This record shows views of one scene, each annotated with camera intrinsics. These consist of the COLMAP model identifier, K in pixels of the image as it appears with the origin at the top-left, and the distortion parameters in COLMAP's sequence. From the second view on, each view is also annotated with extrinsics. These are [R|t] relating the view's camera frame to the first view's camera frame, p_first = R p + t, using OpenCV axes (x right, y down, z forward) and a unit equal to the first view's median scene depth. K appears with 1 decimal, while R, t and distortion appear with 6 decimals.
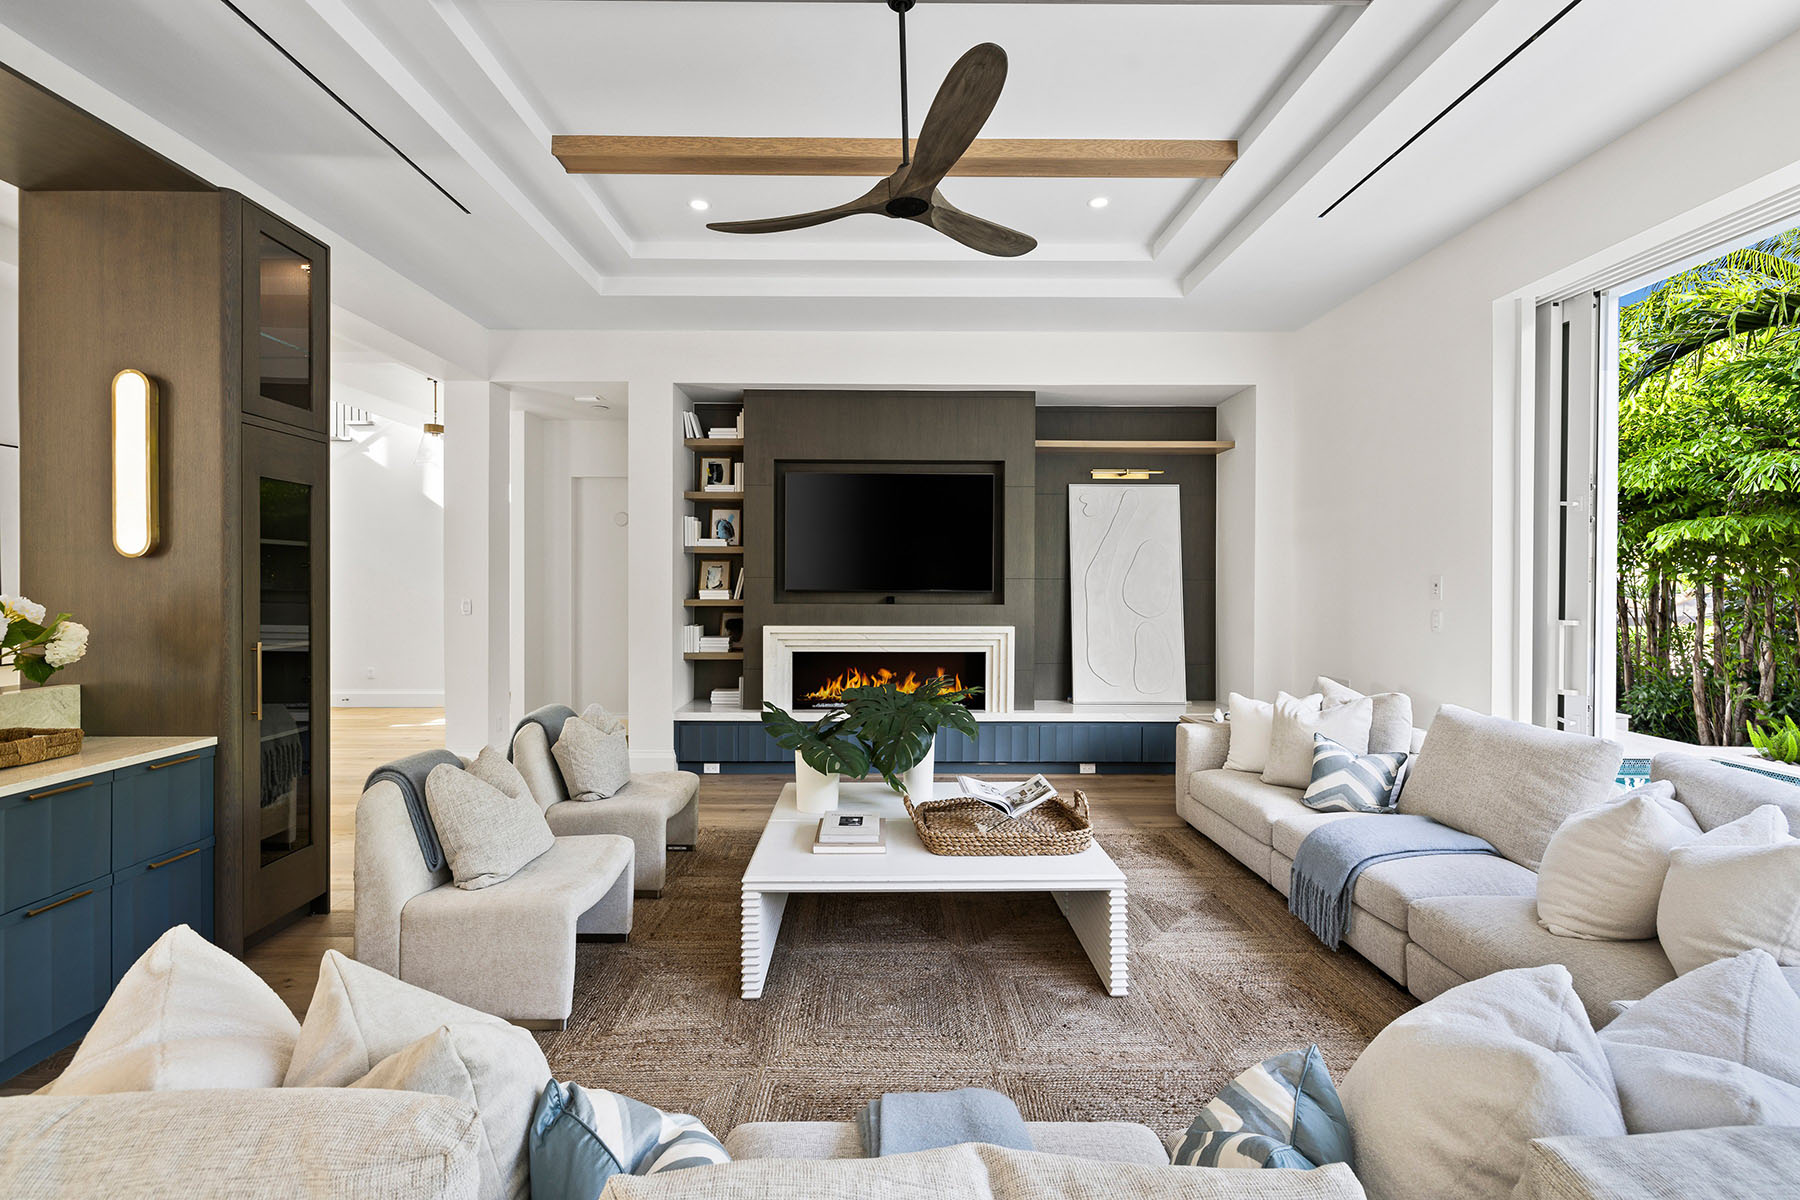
lens RADIAL K [[759.7, 0, 886.8], [0, 759.7, 585.2], [0, 0, 1]] dist [0.000948, 0.000488]
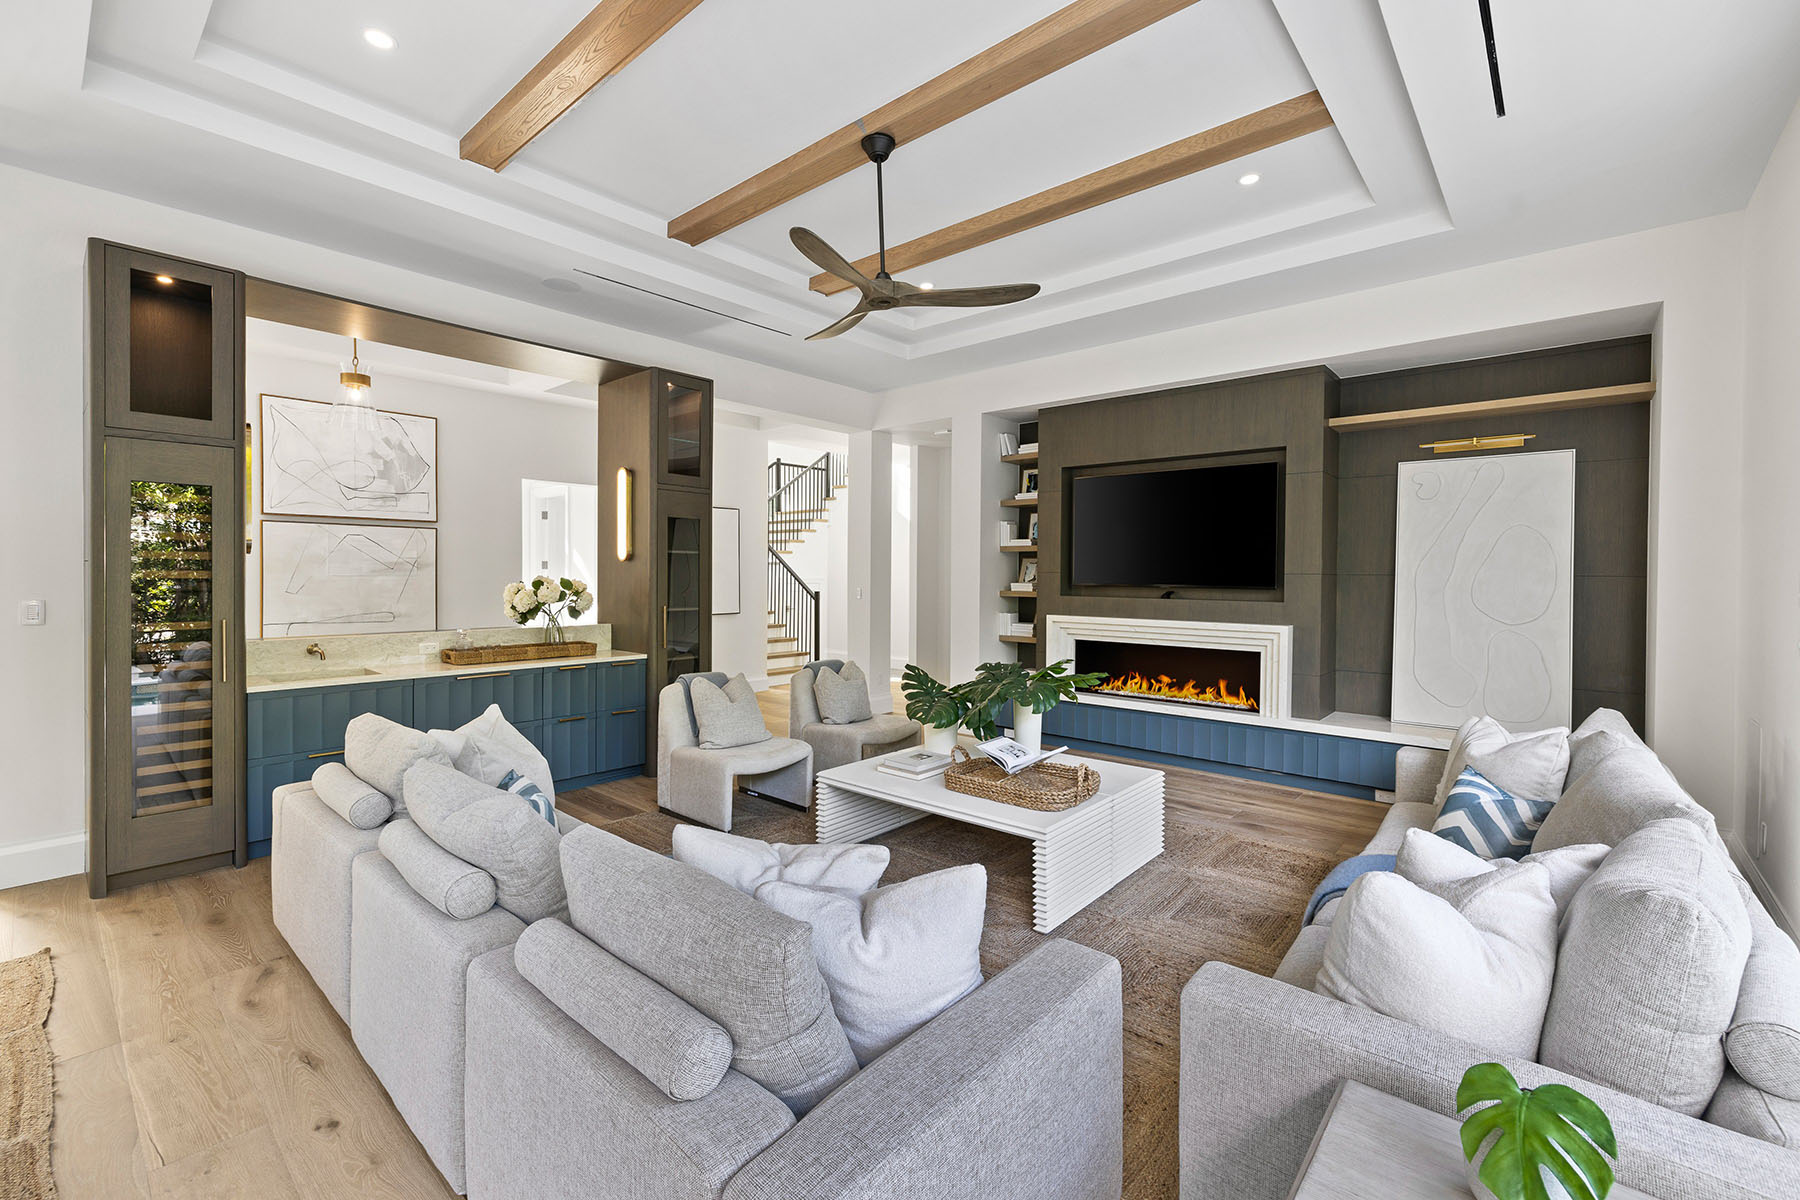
lens RADIAL K [[759.7, 0, 886.8], [0, 759.7, 585.2], [0, 0, 1]] dist [0.000948, 0.000488]
pose [[0.741274, 0.012850, -0.671079, 0.412926], [-0.008599, 0.999916, 0.009648, 0.000098], [0.671147, -0.001381, 0.741323, -0.008907]]
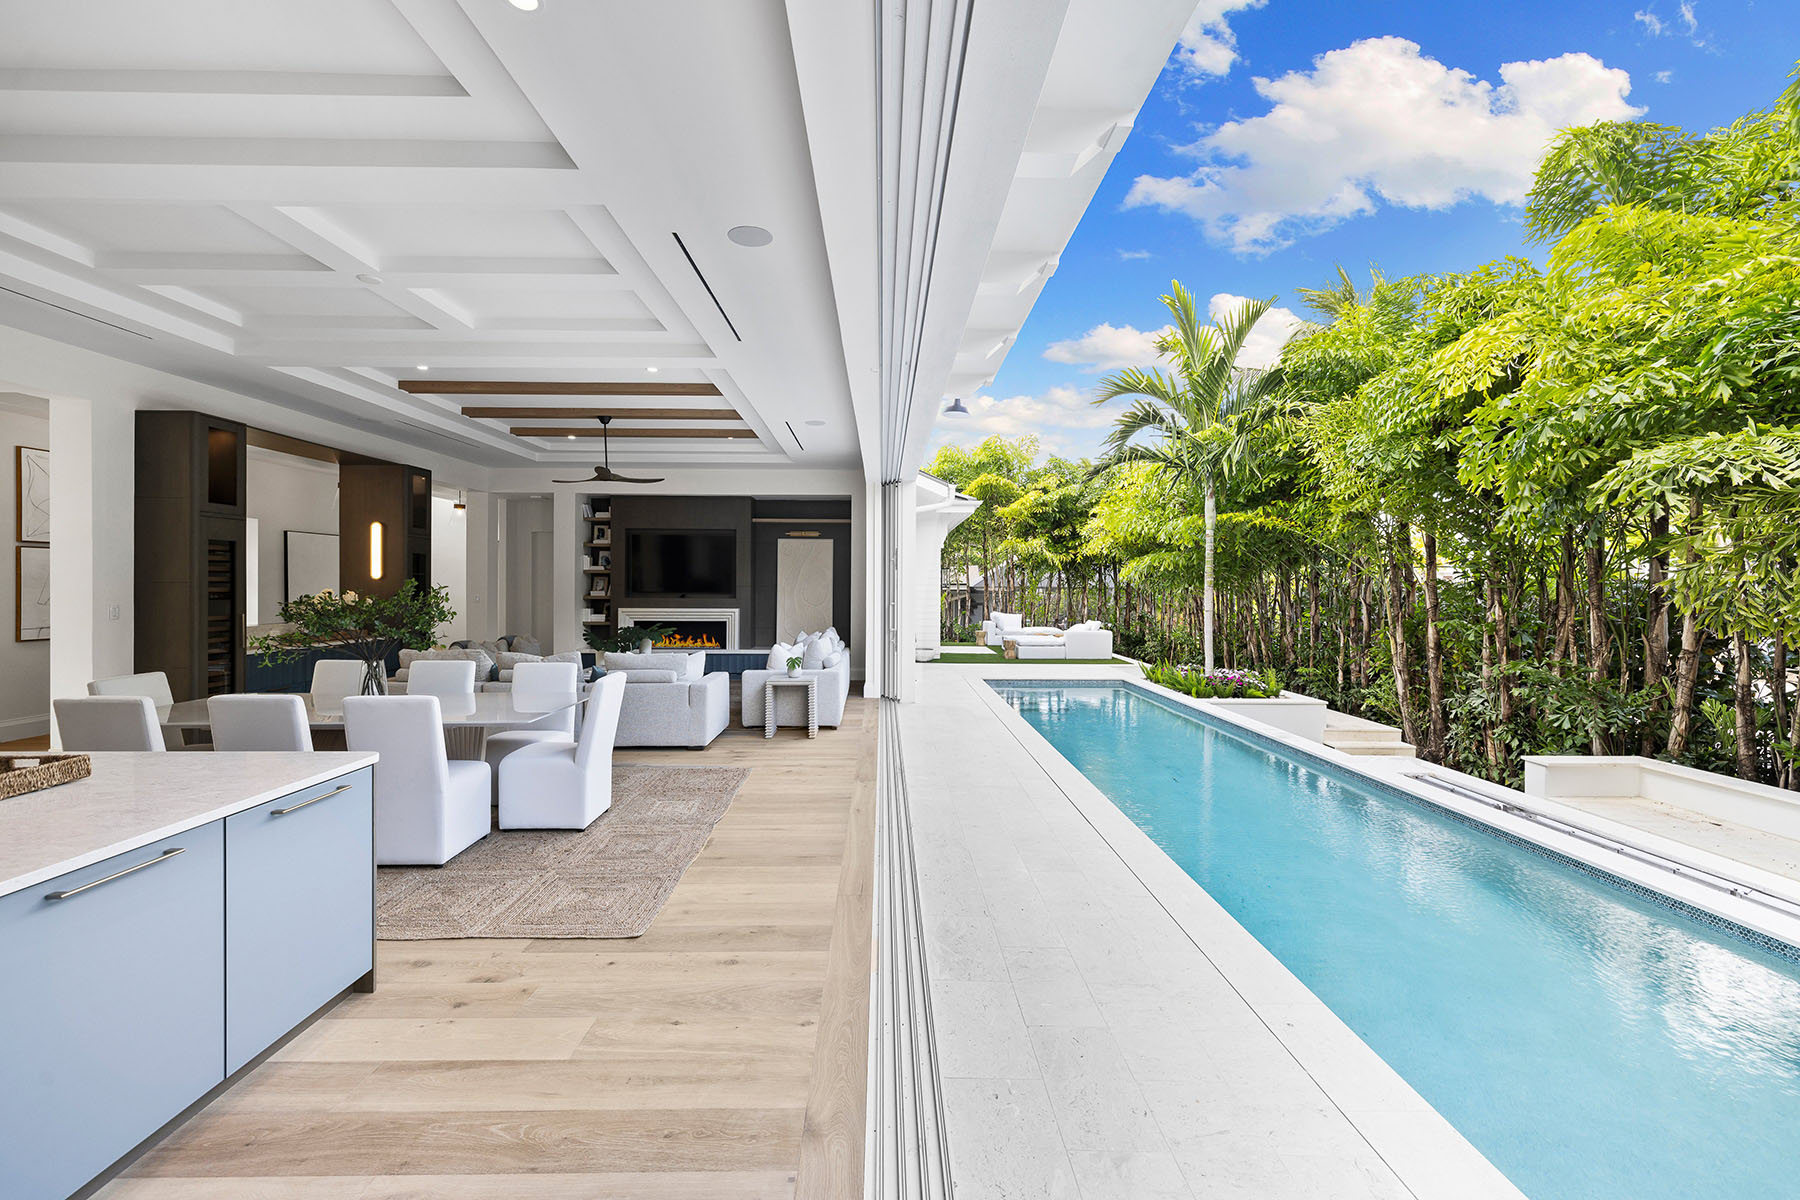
lens RADIAL K [[755.3, 0, 895.4], [0, 755.3, 587.8], [0, 0, 1]] dist [0.000570, 0.000250]
pose [[0.999951, 0.002751, 0.009547, 0.567242], [-0.002748, 0.999996, -0.000390, -0.004101], [-0.009548, 0.000364, 0.999954, -1.067631]]
